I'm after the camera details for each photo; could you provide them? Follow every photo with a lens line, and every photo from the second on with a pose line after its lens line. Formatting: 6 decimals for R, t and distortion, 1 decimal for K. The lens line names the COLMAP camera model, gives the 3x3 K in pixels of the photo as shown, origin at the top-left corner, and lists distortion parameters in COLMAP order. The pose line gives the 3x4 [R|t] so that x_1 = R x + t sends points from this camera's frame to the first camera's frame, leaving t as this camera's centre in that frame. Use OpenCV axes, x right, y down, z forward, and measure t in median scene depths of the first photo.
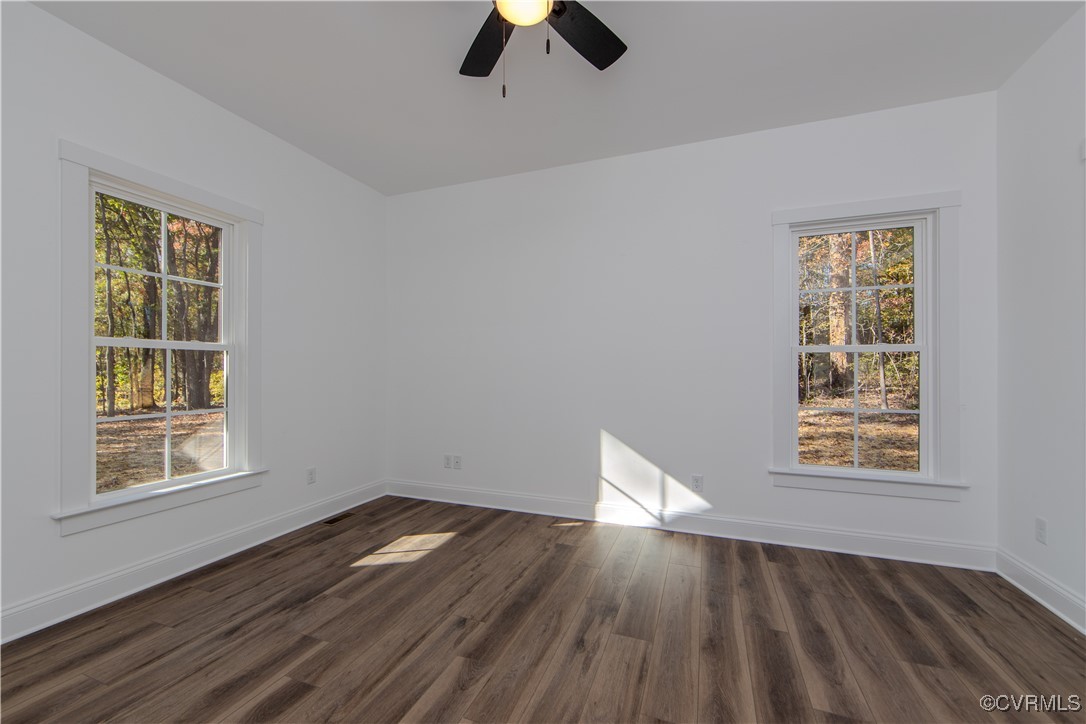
lens RADIAL K [[440.6, 0, 535.8], [0, 440.6, 368.0], [0, 0, 1]] dist [-0.001000, -0.000435]
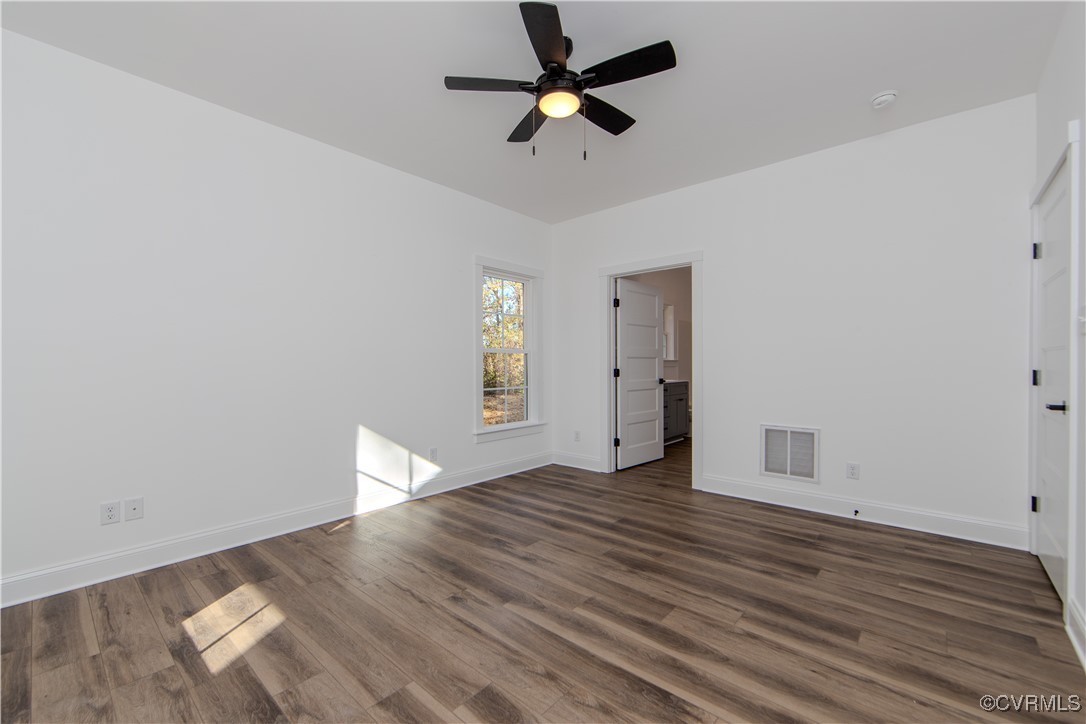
lens RADIAL K [[440.6, 0, 535.8], [0, 440.6, 368.0], [0, 0, 1]] dist [-0.001000, -0.000435]
pose [[0.350191, -0.006718, 0.936654, -0.762047], [-0.000145, 0.999974, 0.007226, 0.007496], [-0.936678, -0.002667, 0.350181, 0.311949]]
